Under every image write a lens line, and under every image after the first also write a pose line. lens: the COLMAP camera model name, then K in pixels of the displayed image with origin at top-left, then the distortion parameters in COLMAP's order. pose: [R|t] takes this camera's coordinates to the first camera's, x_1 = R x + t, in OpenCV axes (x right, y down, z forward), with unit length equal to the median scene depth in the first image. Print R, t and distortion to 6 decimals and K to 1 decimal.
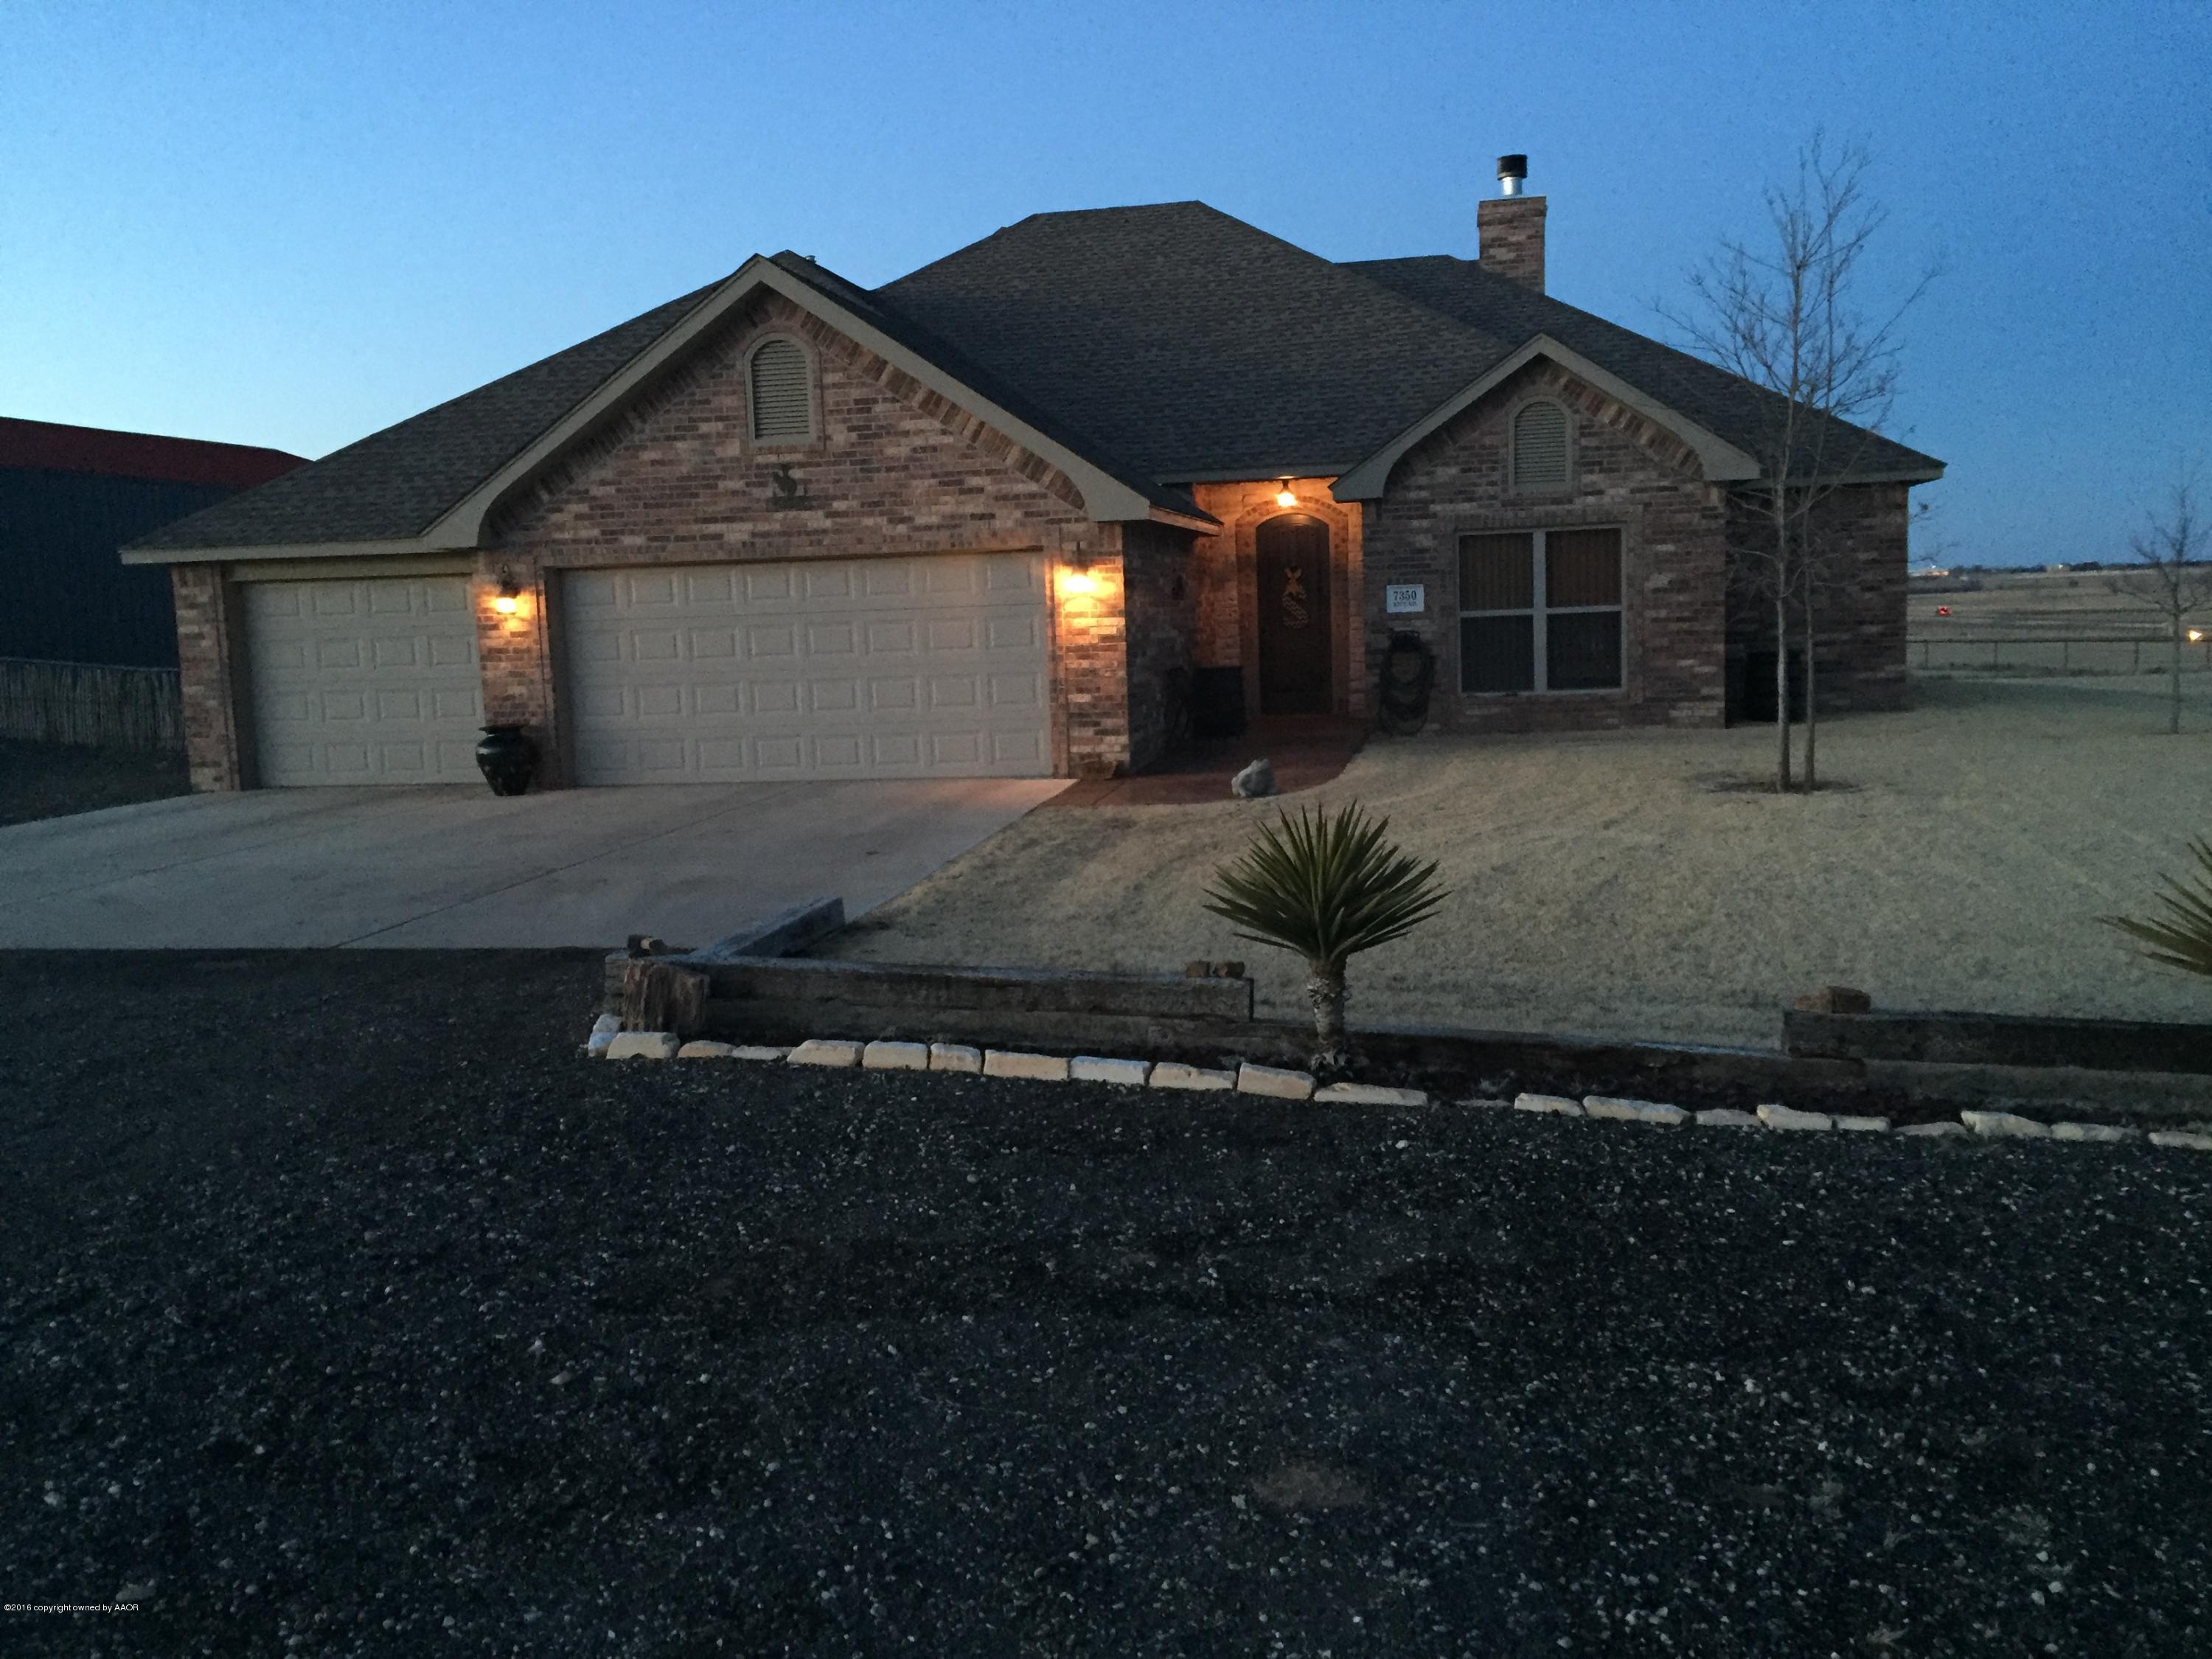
lens RADIAL K [[1897.4, 0, 1113.5], [0, 1897.4, 825.8], [0, 0, 1]] dist [0.083418, -0.110031]
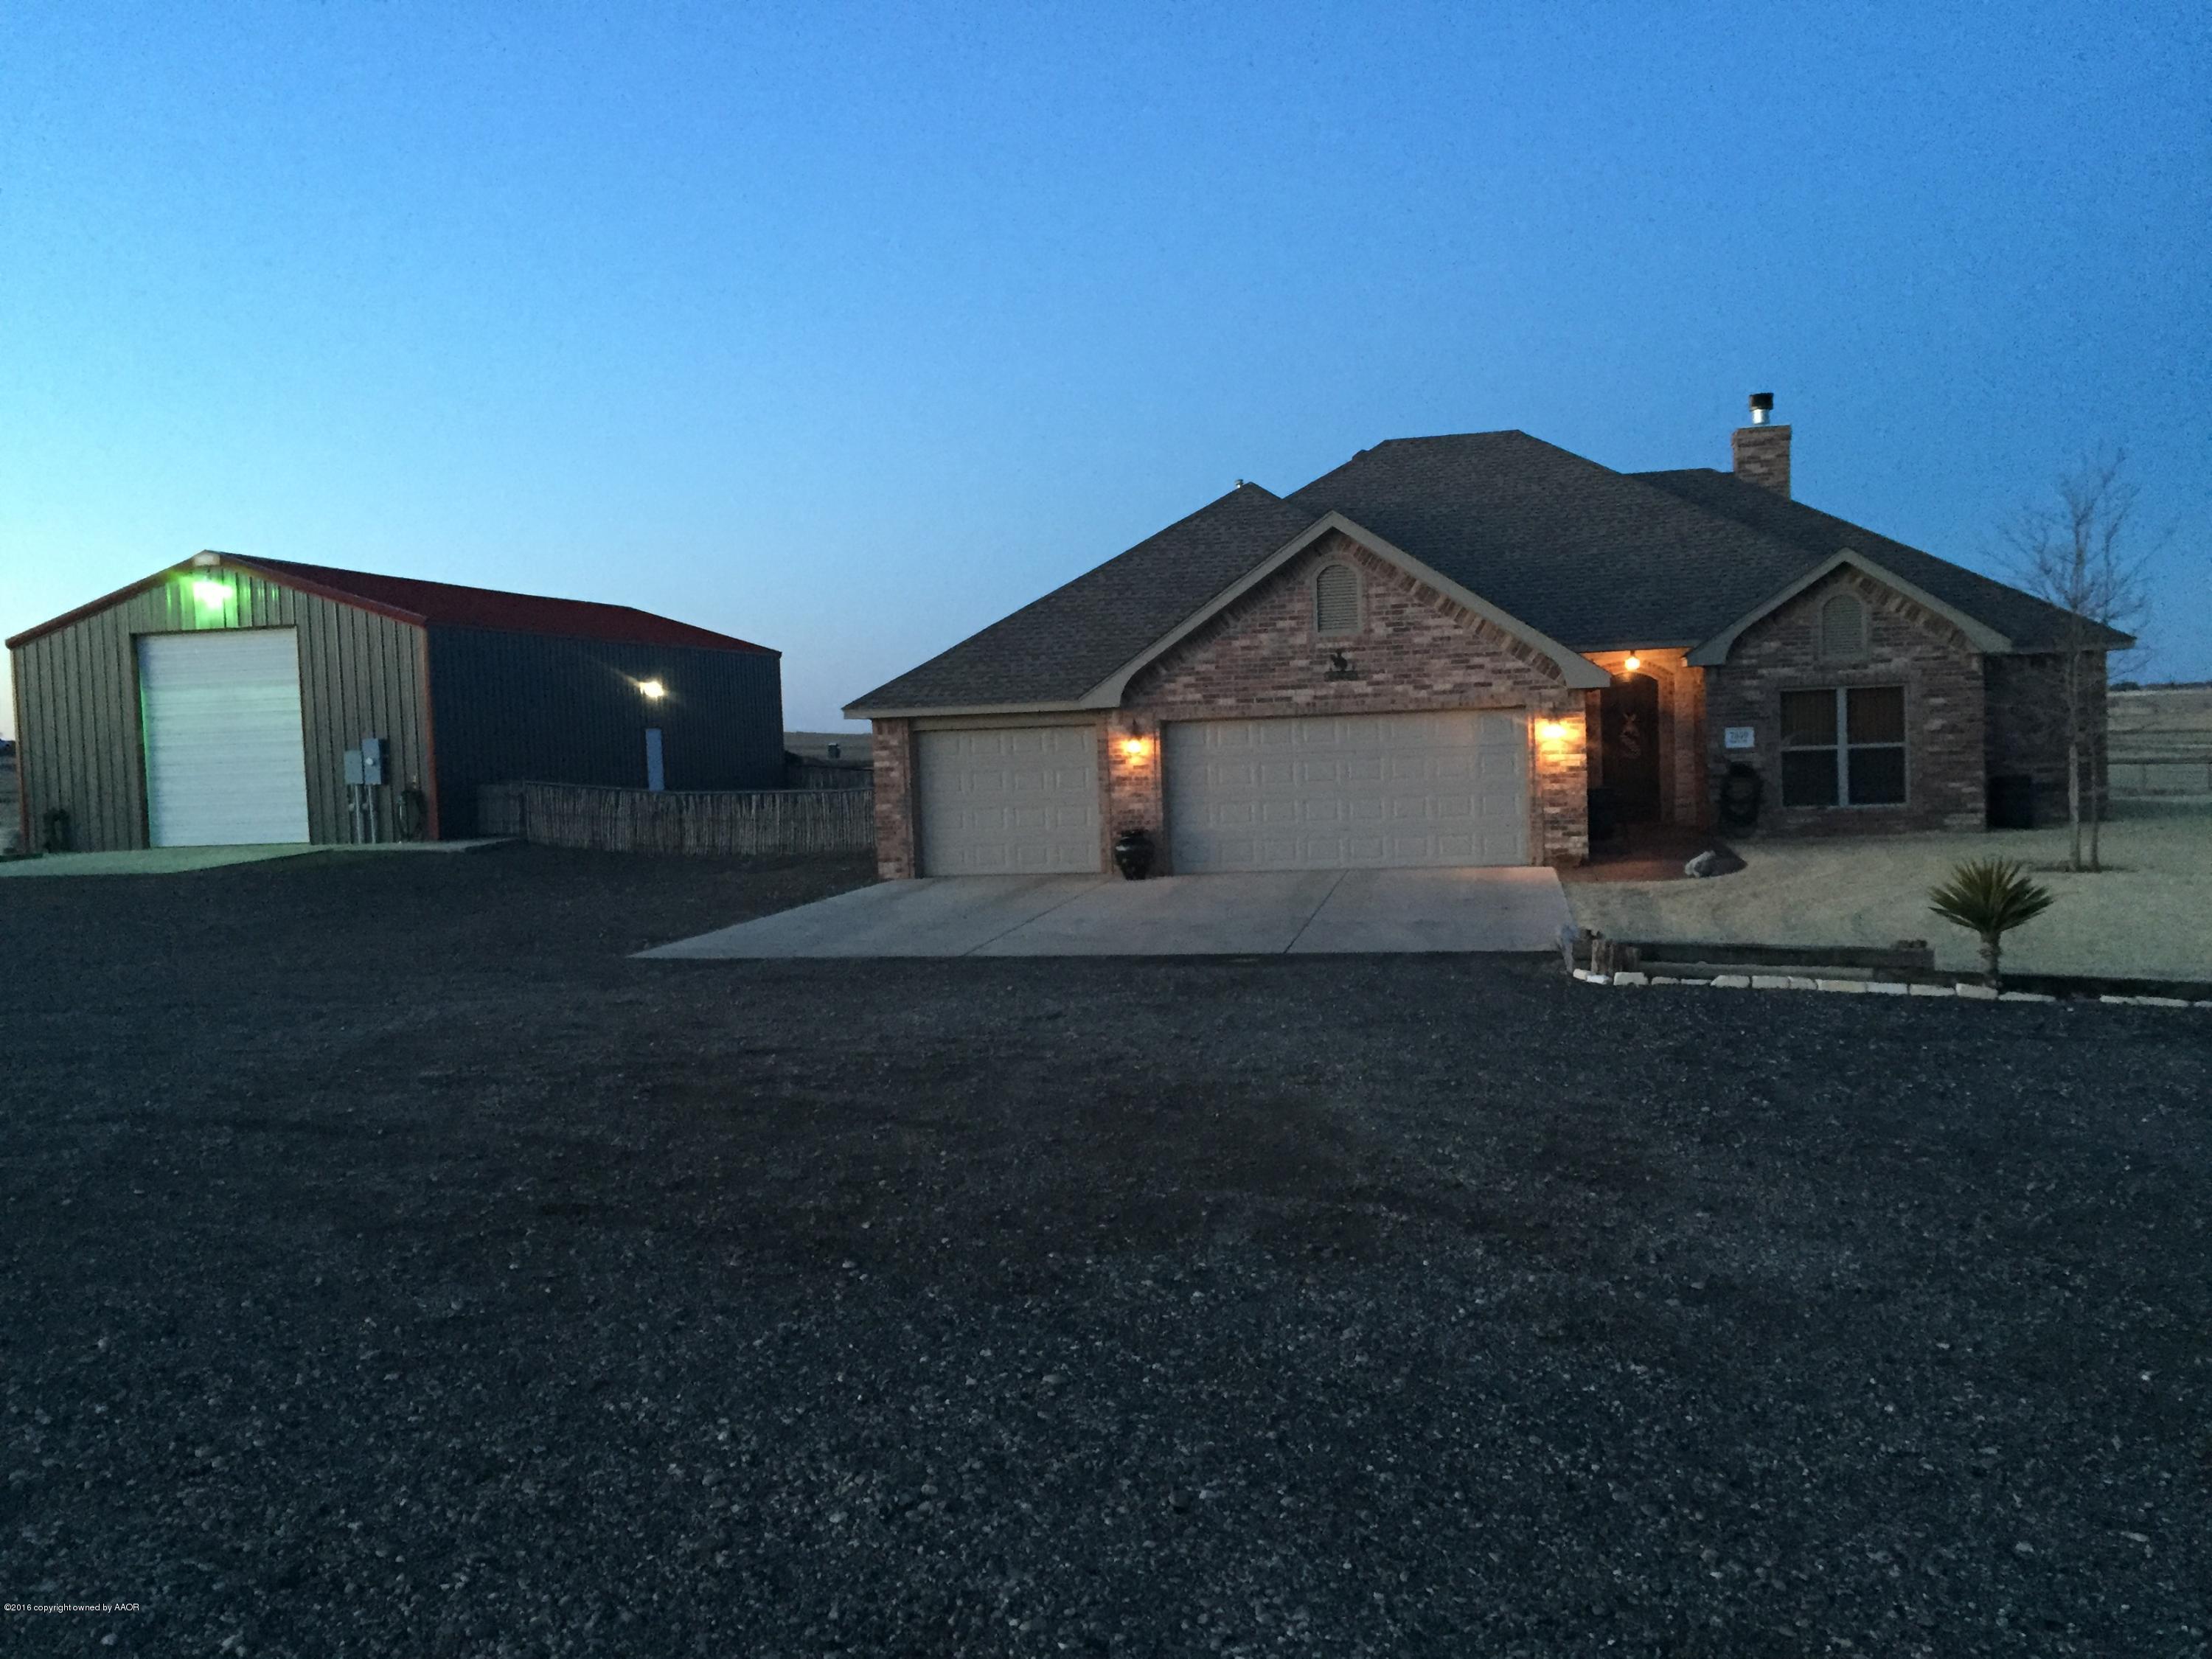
lens RADIAL K [[1897.4, 0, 1113.5], [0, 1897.4, 825.8], [0, 0, 1]] dist [0.083418, -0.110031]
pose [[0.999847, -0.001438, -0.017448, -0.307512], [0.000336, 0.998013, -0.063015, 0.033027], [0.017504, 0.062999, 0.997860, -0.413742]]
